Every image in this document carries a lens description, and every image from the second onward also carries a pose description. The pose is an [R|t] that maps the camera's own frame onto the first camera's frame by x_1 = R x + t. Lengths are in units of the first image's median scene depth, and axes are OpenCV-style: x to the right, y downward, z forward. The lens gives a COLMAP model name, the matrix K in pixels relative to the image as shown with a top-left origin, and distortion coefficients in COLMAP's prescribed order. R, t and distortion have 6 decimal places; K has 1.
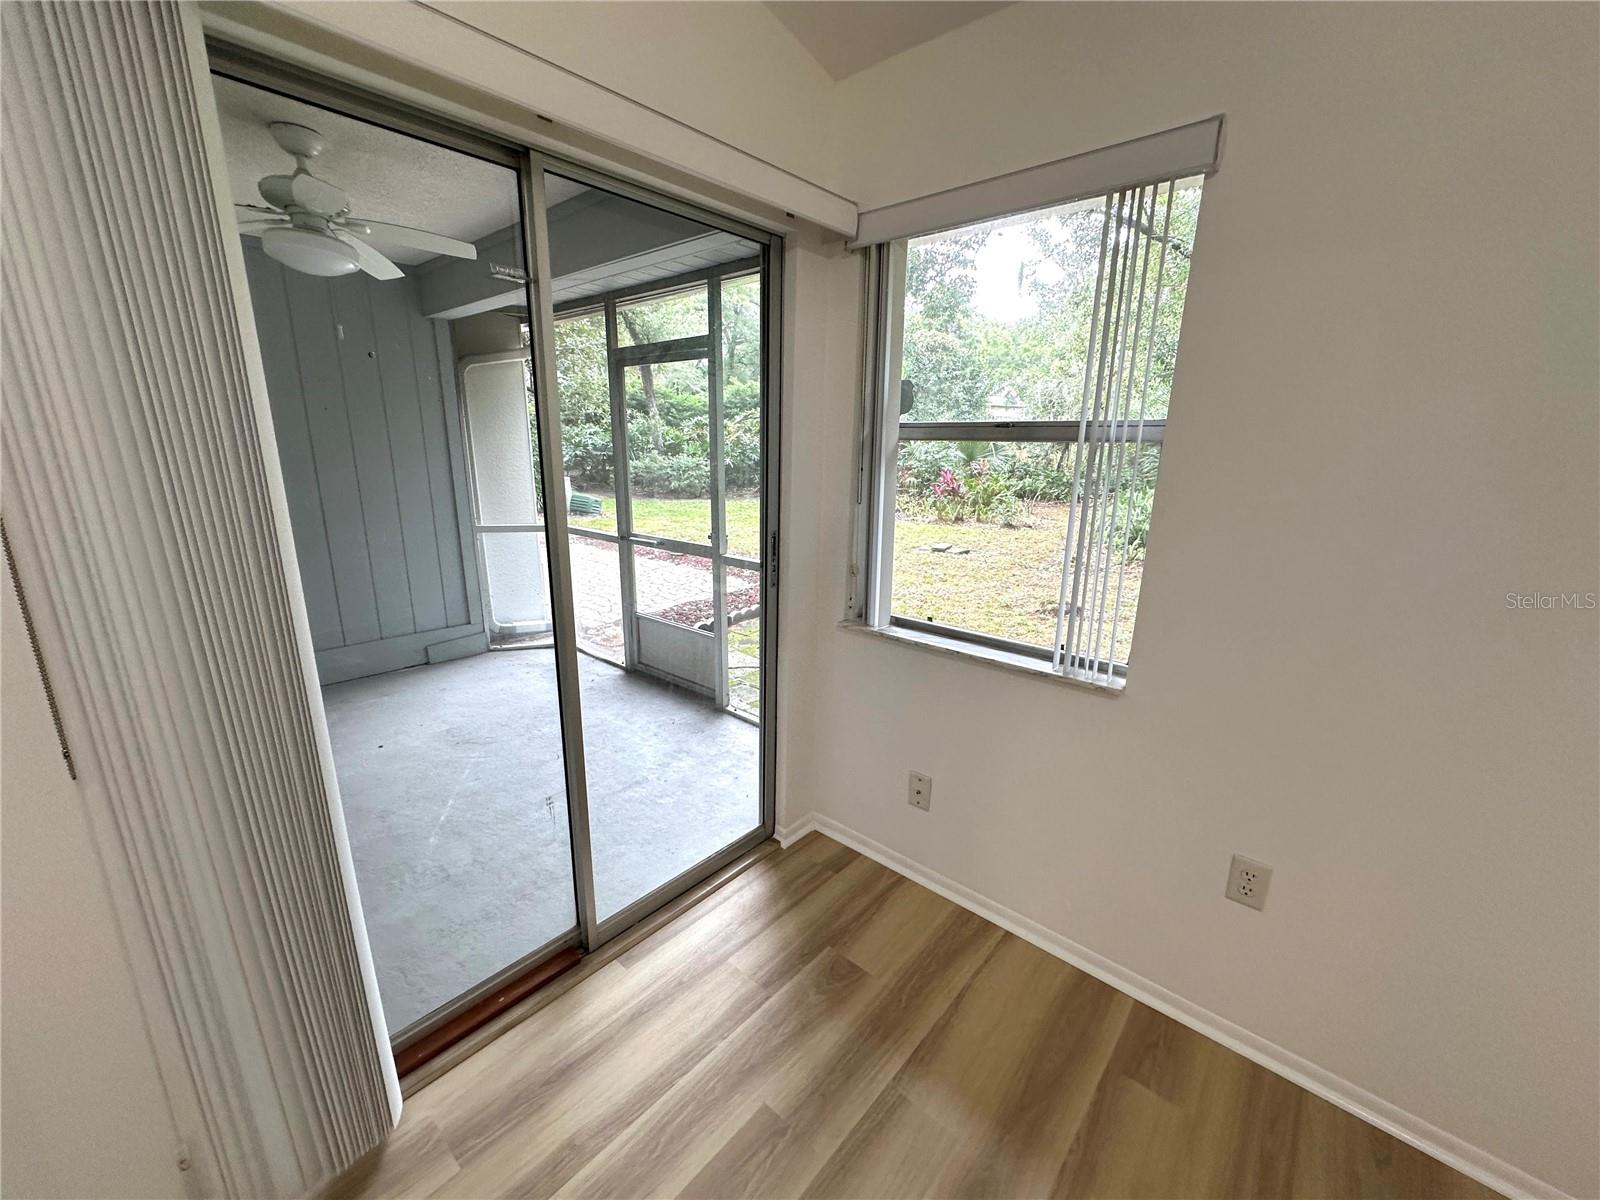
lens RADIAL K [[638.1, 0, 804.1], [0, 638.1, 604.6], [0, 0, 1]] dist [-0.002014, 0.000785]
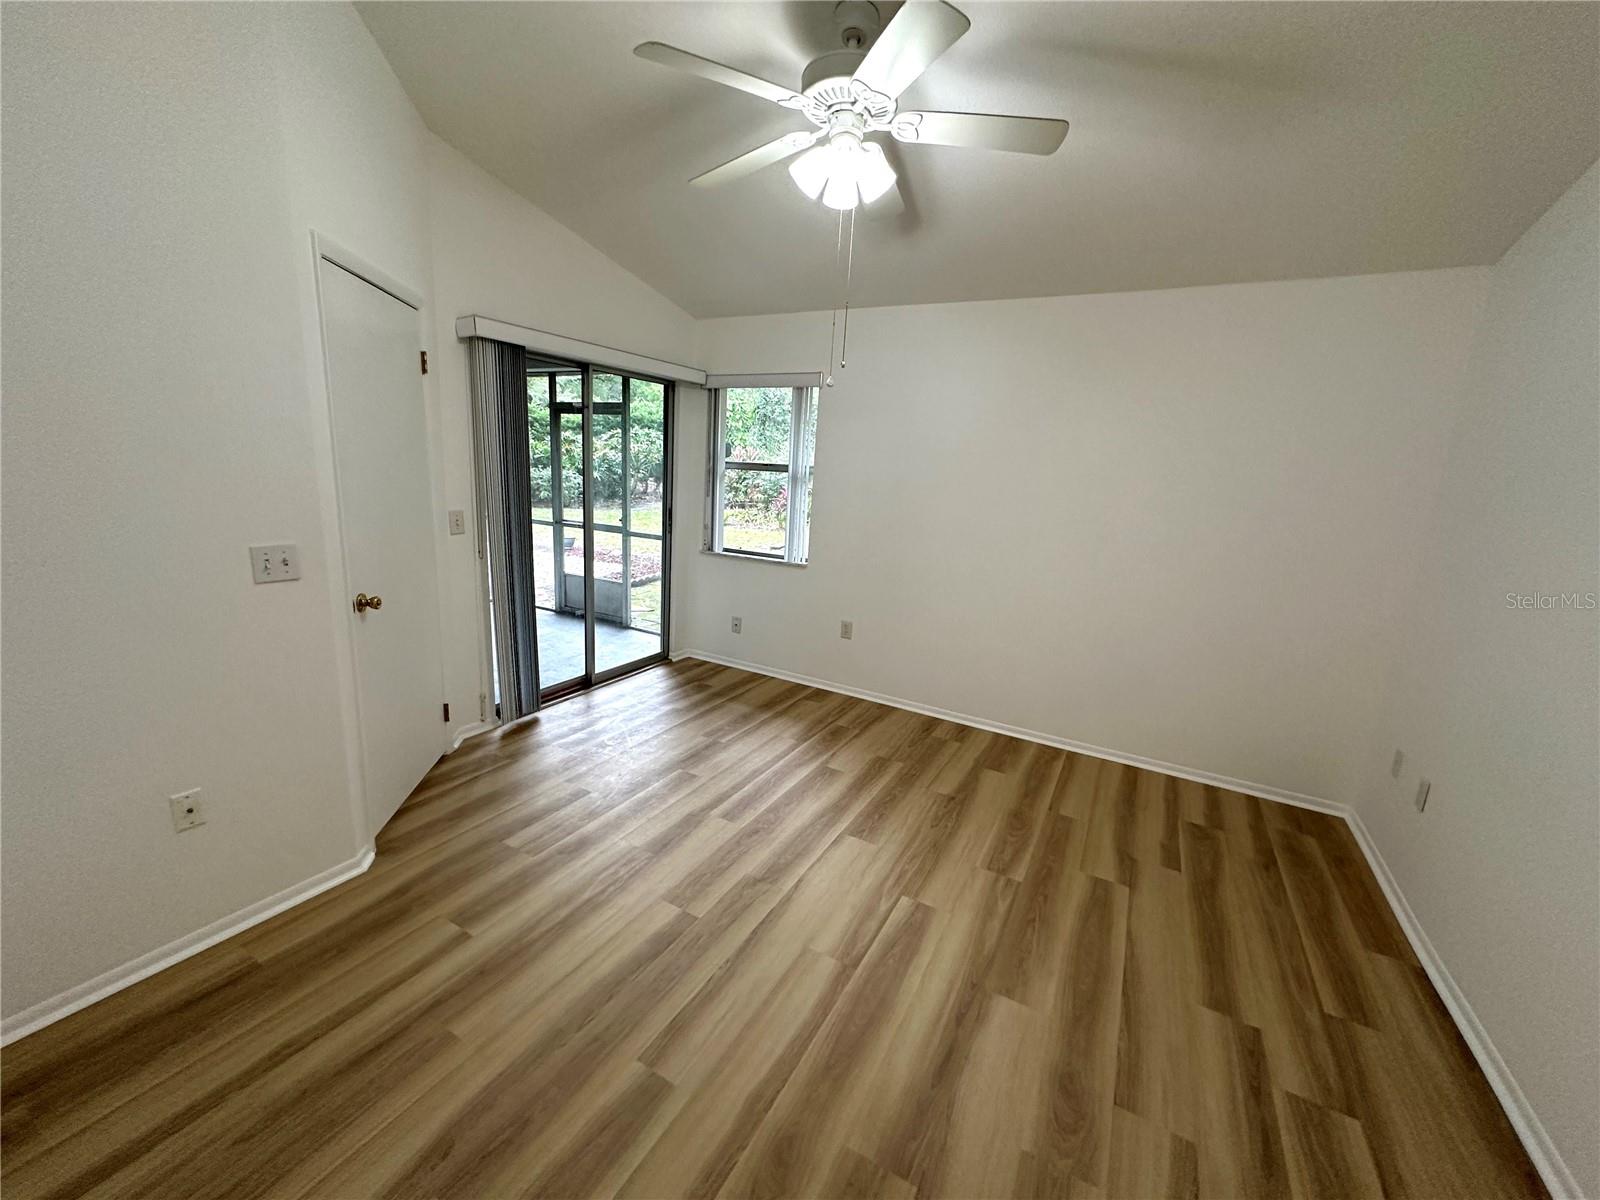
lens RADIAL K [[638.1, 0, 790.5], [0, 638.1, 608.6], [0, 0, 1]] dist [-0.002014, 0.000785]
pose [[0.980239, -0.006850, 0.197700, -0.069173], [0.011193, 0.999720, -0.020863, 0.260958], [-0.197501, 0.022663, 0.980041, -1.130506]]
